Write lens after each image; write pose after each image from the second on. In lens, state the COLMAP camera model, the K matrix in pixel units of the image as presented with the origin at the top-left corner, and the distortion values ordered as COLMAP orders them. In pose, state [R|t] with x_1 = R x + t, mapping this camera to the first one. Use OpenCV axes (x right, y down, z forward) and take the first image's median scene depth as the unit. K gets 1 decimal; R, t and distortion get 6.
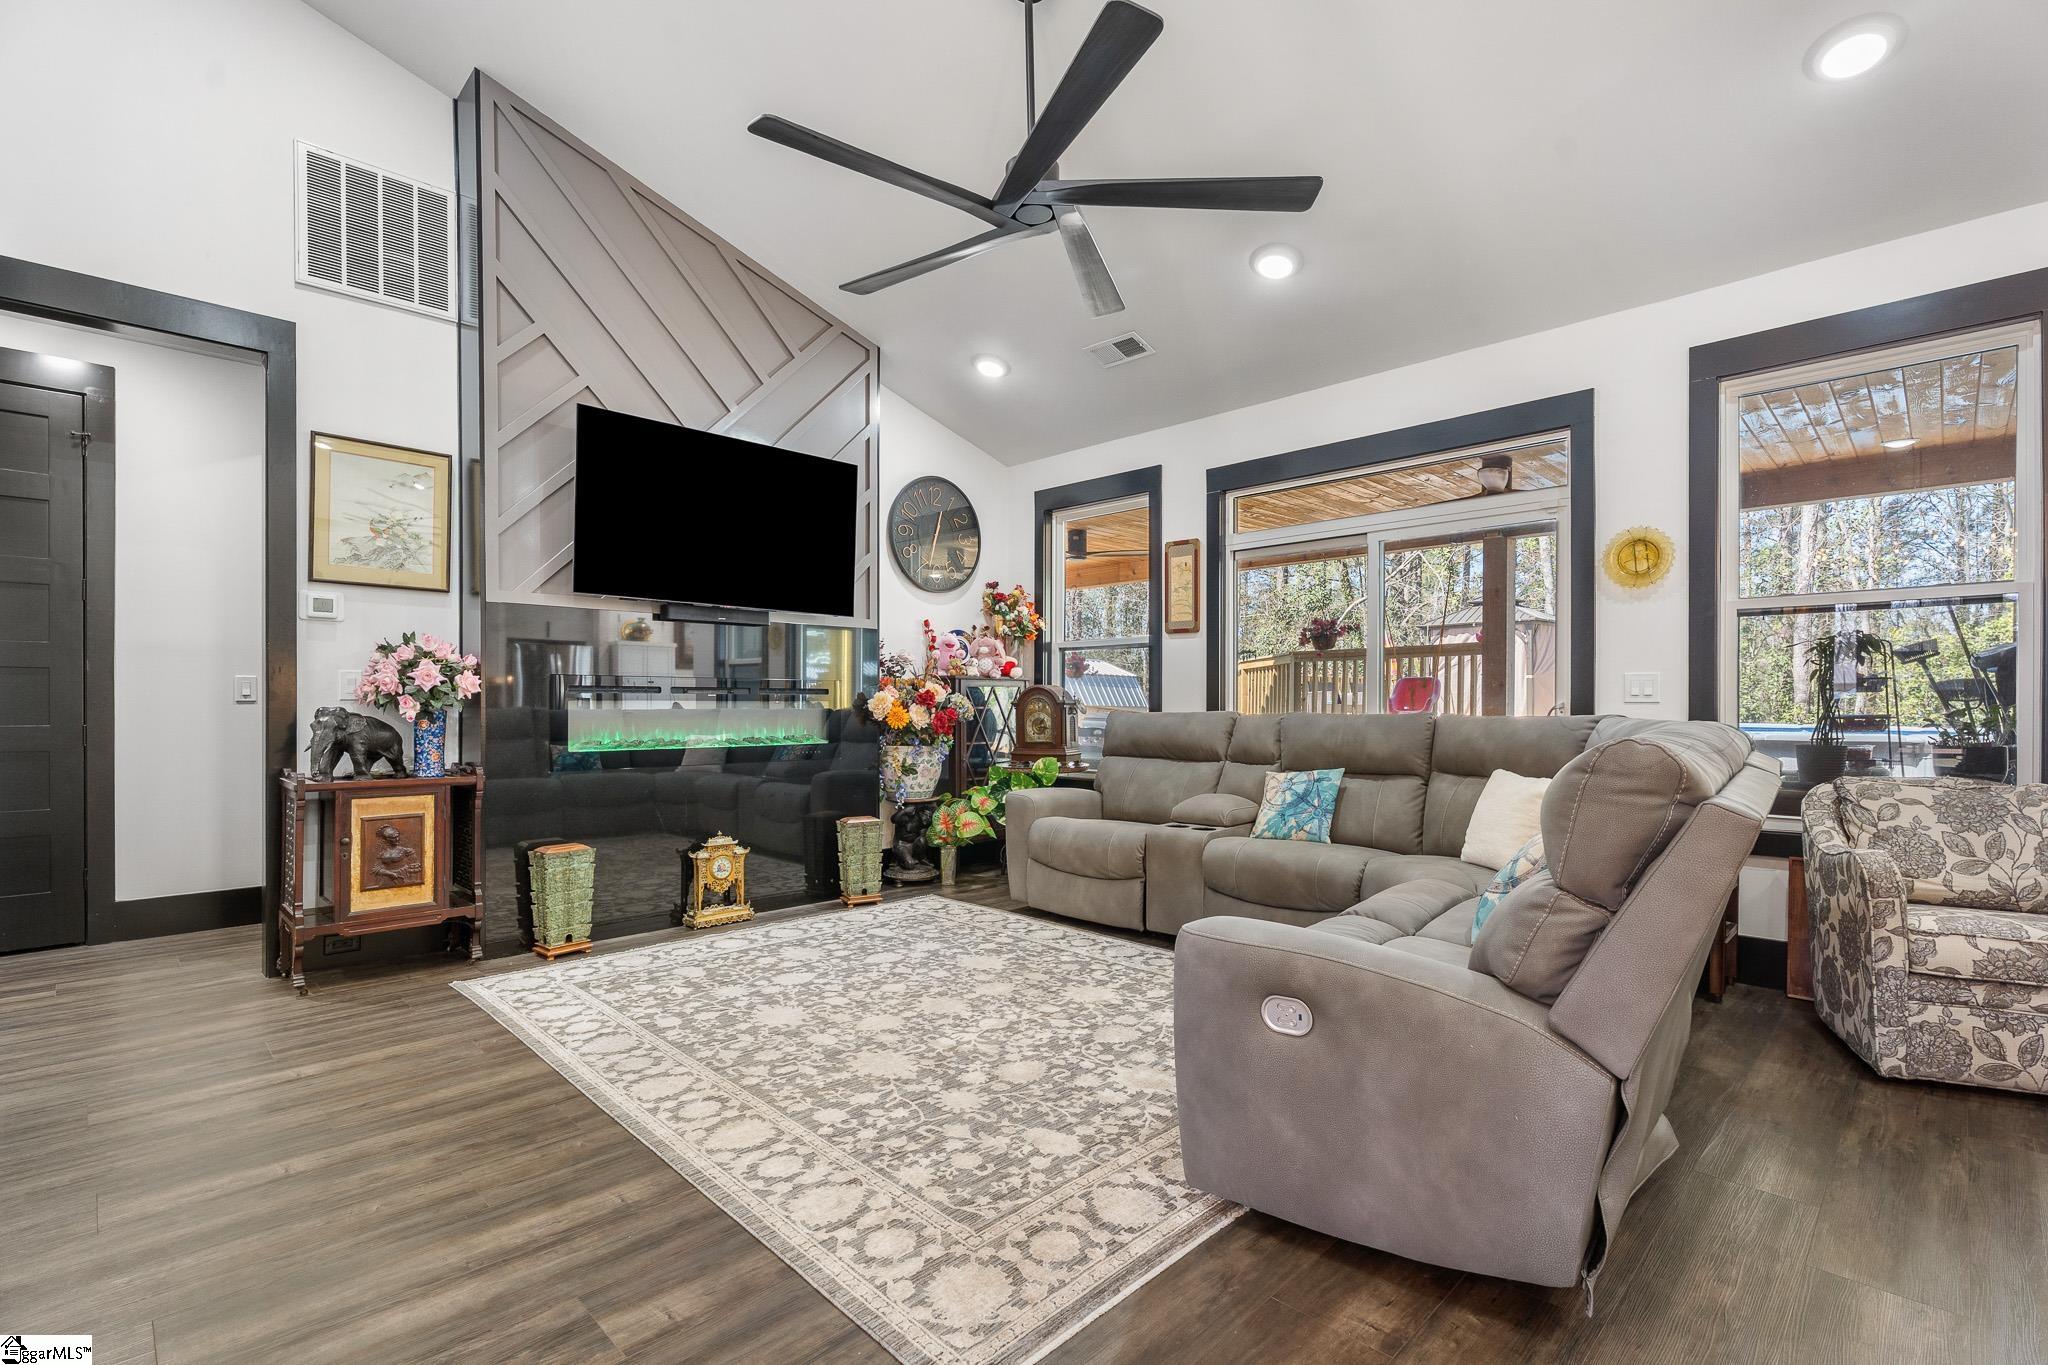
lens RADIAL K [[939.3, 0, 1026.5], [0, 939.3, 701.7], [0, 0, 1]] dist [0.002423, 0.000655]
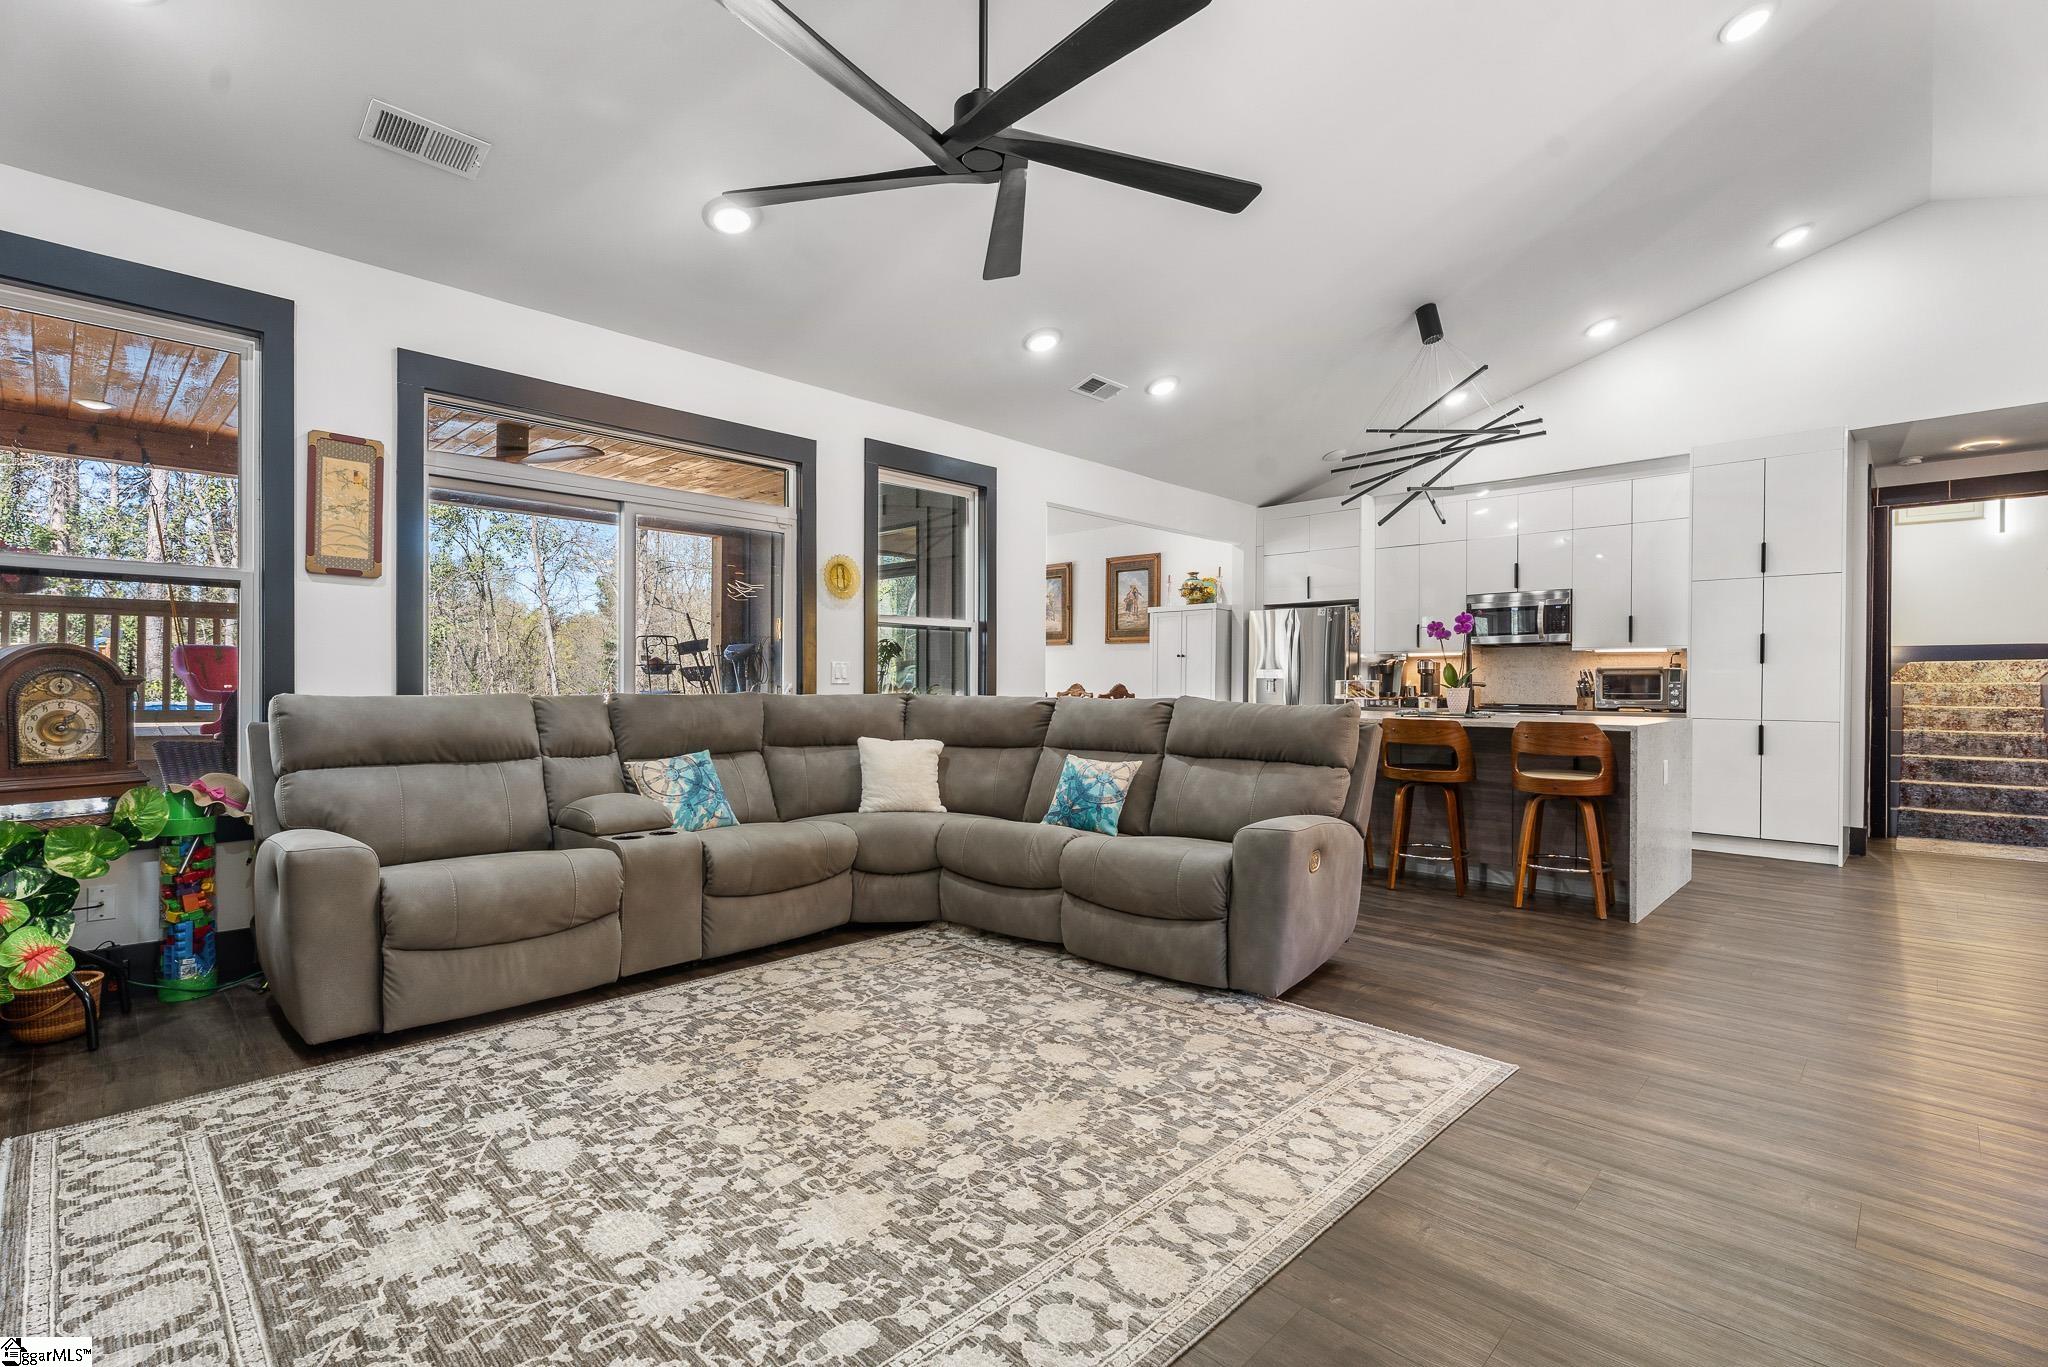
lens RADIAL K [[939.3, 0, 1025.3], [0, 939.3, 685.0], [0, 0, 1]] dist [0.002423, 0.000655]
pose [[-0.021275, -0.001424, 0.999773, -0.743161], [-0.008772, 0.999961, 0.001238, -0.001498], [-0.999735, -0.008744, -0.021286, 0.783423]]
